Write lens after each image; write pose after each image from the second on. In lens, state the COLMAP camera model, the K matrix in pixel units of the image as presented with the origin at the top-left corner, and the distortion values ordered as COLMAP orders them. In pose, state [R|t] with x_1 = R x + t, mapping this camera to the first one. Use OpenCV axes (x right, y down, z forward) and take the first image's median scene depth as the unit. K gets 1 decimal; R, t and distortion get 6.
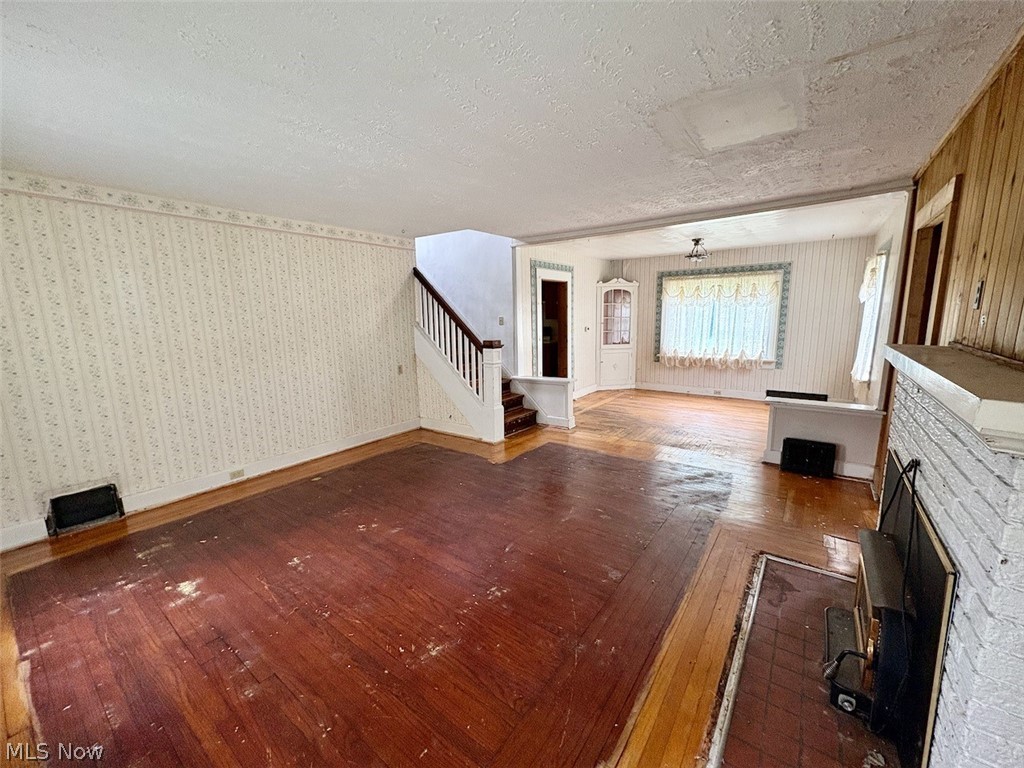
lens RADIAL K [[407.3, 0, 511.0], [0, 407.3, 382.3], [0, 0, 1]] dist [-0.004554, 0.001539]
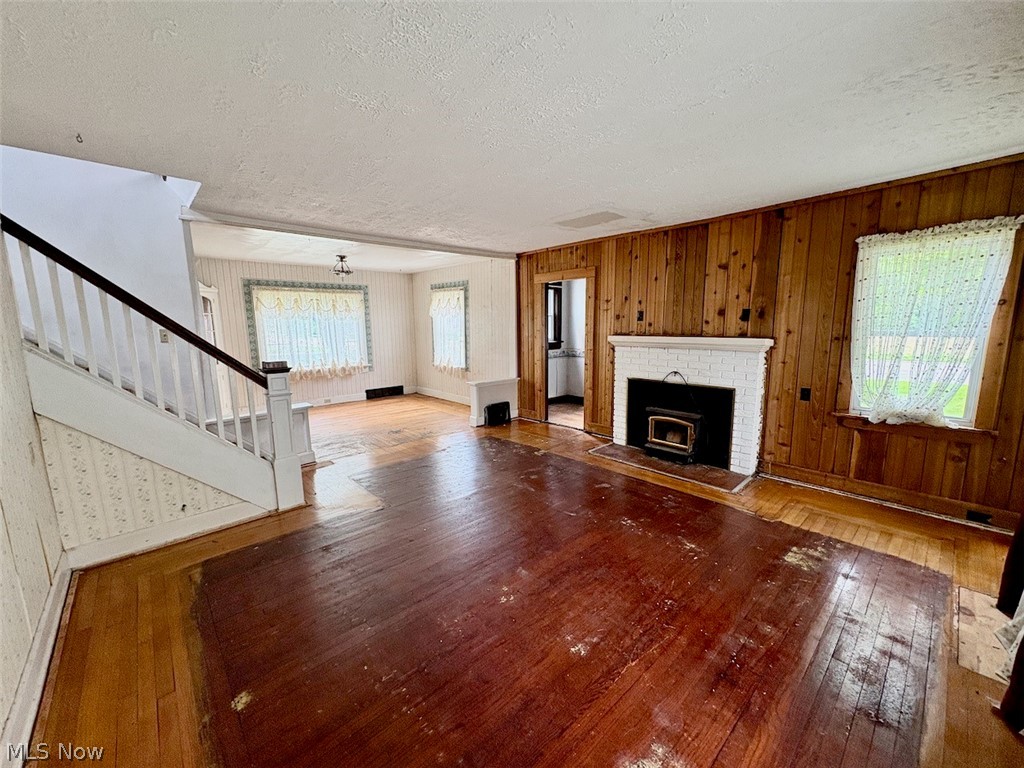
lens RADIAL K [[407.3, 0, 511.8], [0, 407.3, 384.7], [0, 0, 1]] dist [-0.004554, 0.001539]
pose [[0.191053, -0.136509, 0.972041, -0.466761], [0.169725, 0.979961, 0.104263, -0.050203], [-0.966795, 0.145060, 0.210393, 0.344393]]
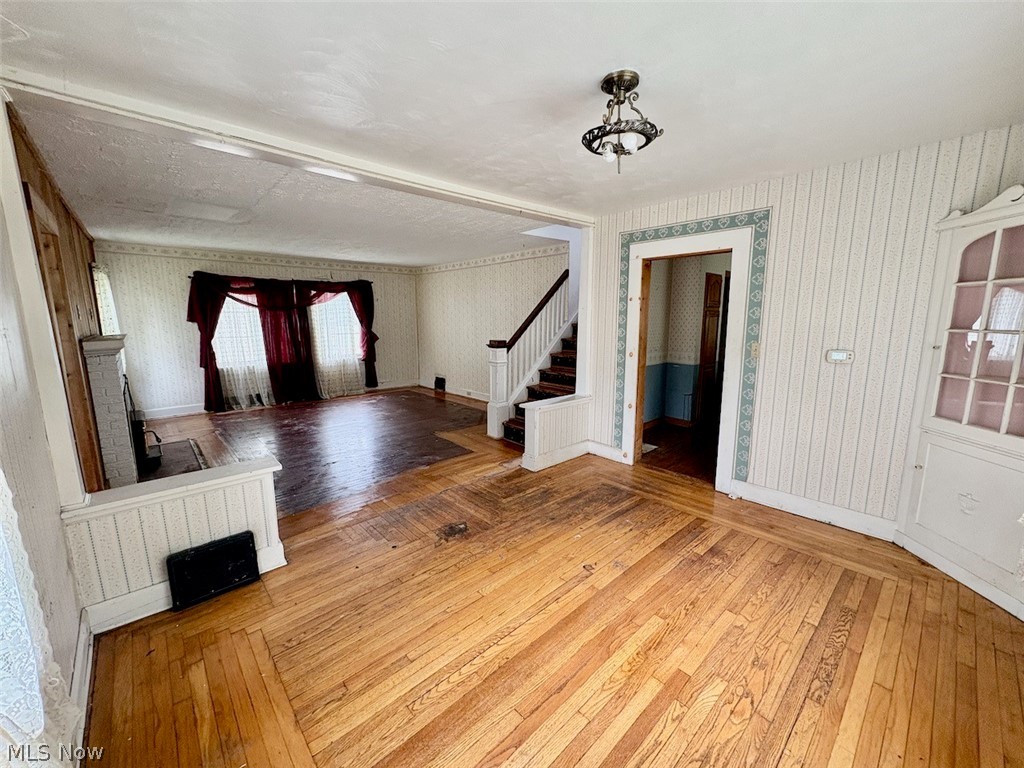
lens RADIAL K [[407.3, 0, 512.6], [0, 407.3, 382.5], [0, 0, 1]] dist [-0.004554, 0.001539]
pose [[-0.184636, 0.178231, -0.966511, 0.707323], [-0.153671, 0.966087, 0.207510, -0.160304], [0.970719, 0.186839, -0.150986, 0.882600]]
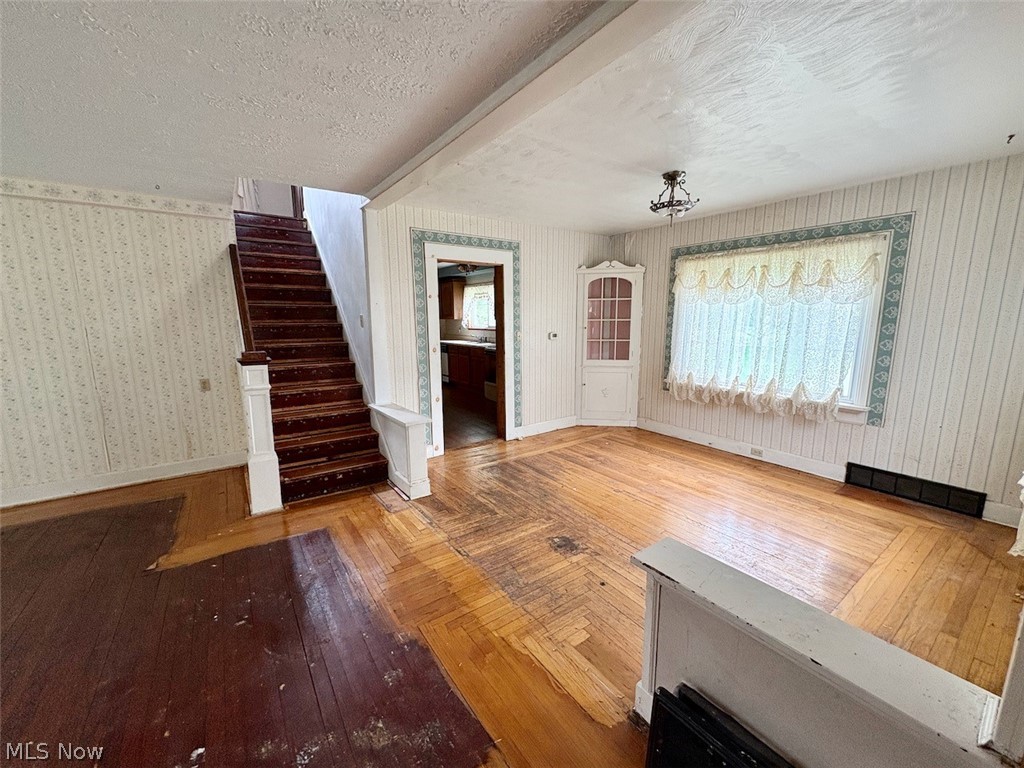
lens RADIAL K [[407.3, 0, 510.7], [0, 407.3, 382.5], [0, 0, 1]] dist [-0.004554, 0.001539]
pose [[0.952654, 0.064028, -0.297240, 0.376354], [-0.064174, 0.997896, 0.009278, -0.063191], [0.297208, 0.010236, 0.954758, 0.379782]]
